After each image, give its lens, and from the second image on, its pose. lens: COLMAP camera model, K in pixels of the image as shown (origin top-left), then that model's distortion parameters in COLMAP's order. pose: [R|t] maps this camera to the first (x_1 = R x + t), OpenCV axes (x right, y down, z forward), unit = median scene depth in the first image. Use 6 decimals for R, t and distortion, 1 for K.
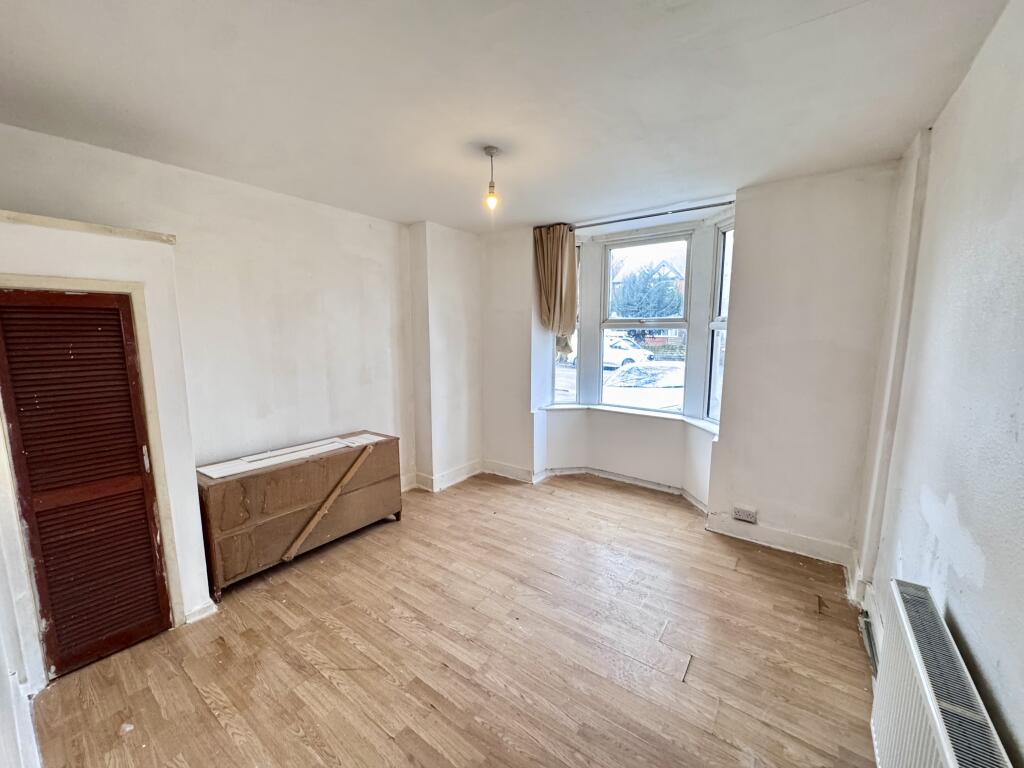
lens RADIAL K [[404.5, 0, 512.0], [0, 404.5, 384.0], [0, 0, 1]] dist [-0.003592, -0.000006]
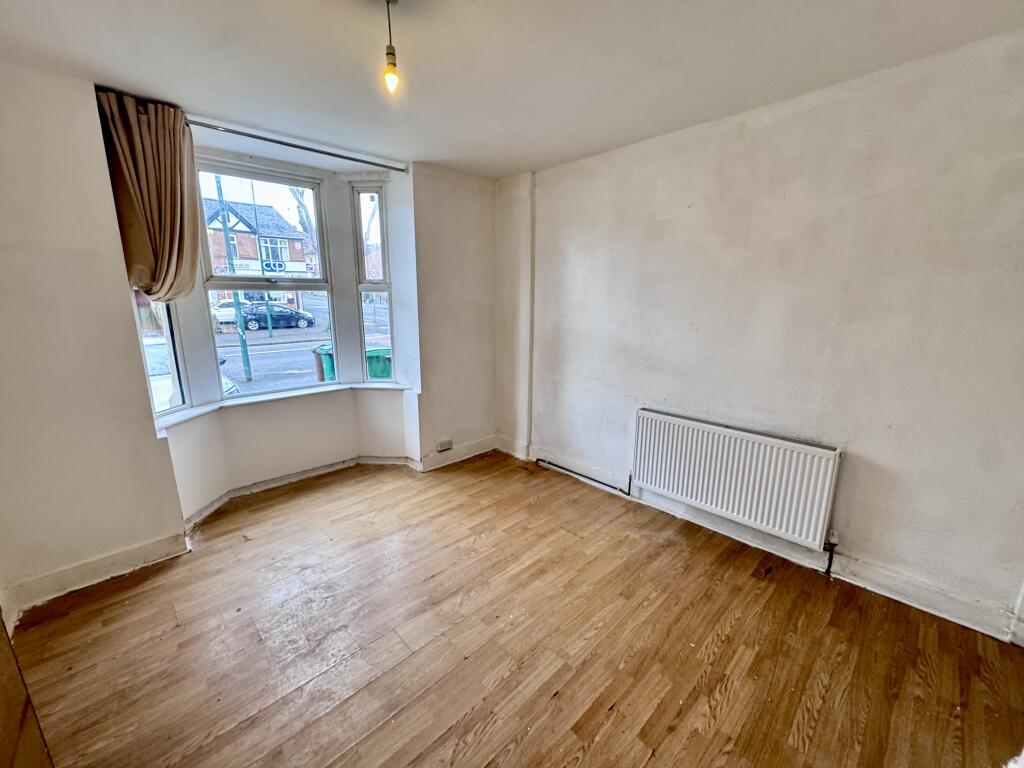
lens RADIAL K [[404.5, 0, 512.0], [0, 404.5, 384.0], [0, 0, 1]] dist [-0.003592, -0.000006]
pose [[0.179044, -0.207047, 0.961808, -0.588894], [0.131271, 0.973891, 0.185212, -0.064388], [-0.975044, 0.093096, 0.201549, 0.596593]]
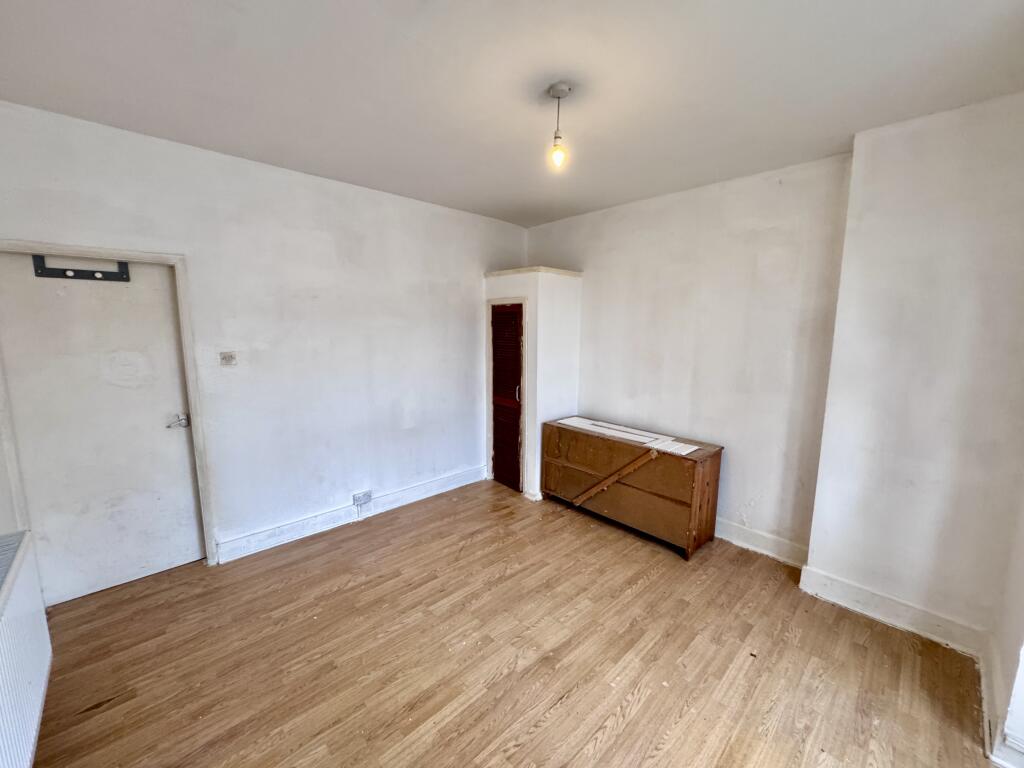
lens RADIAL K [[404.5, 0, 512.0], [0, 404.5, 384.0], [0, 0, 1]] dist [-0.003592, -0.000006]
pose [[-0.175865, 0.140737, -0.974302, 0.640717], [-0.136637, 0.976658, 0.165741, -0.114329], [0.974885, 0.162274, -0.152530, 0.899578]]
